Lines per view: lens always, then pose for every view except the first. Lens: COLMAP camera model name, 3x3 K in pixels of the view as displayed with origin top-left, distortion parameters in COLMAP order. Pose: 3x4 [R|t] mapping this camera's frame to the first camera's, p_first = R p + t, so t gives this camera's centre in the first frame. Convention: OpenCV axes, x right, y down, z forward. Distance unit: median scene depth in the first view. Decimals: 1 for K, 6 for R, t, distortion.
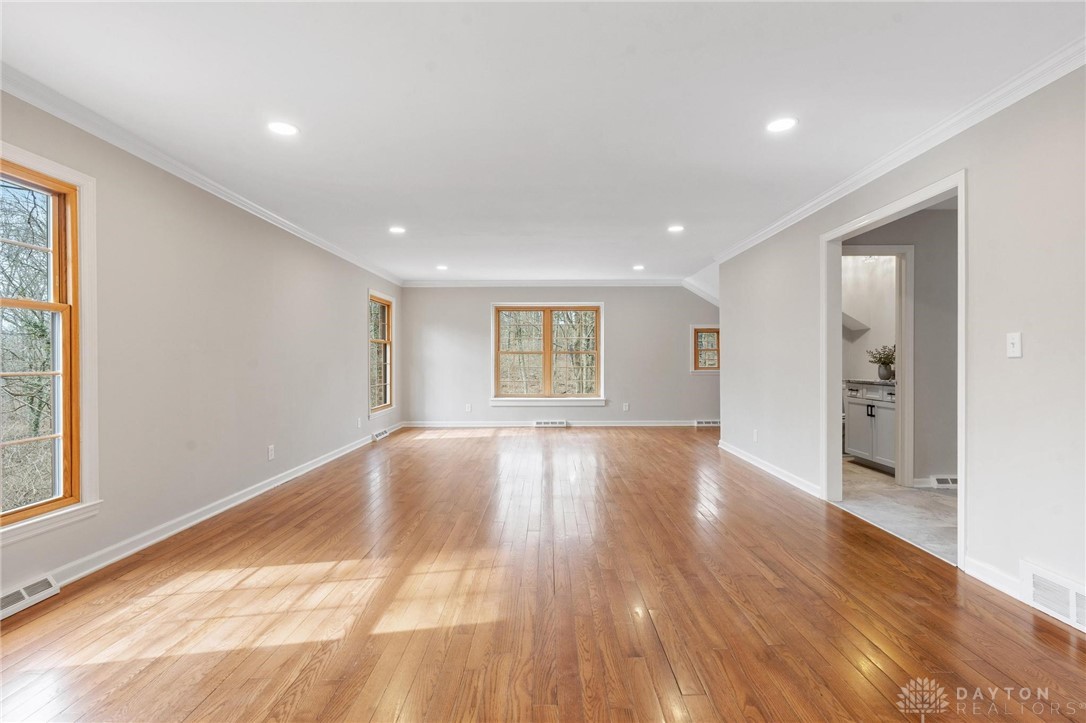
lens RADIAL K [[483.1, 0, 550.3], [0, 483.1, 359.8], [0, 0, 1]] dist [-0.003587, 0.000395]
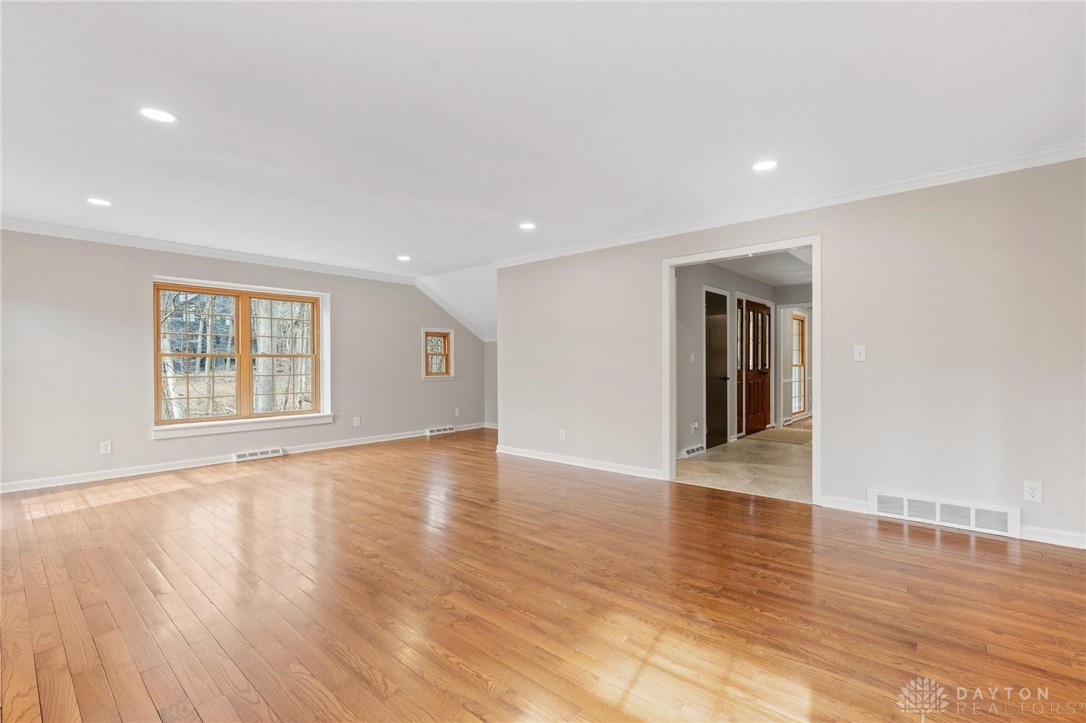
lens RADIAL K [[483.1, 0, 546.2], [0, 483.1, 364.9], [0, 0, 1]] dist [-0.003587, 0.000395]
pose [[0.661158, -0.003353, 0.750239, -0.255878], [0.004495, 0.999990, 0.000508, 0.000414], [-0.750233, 0.003037, 0.661167, 0.205249]]
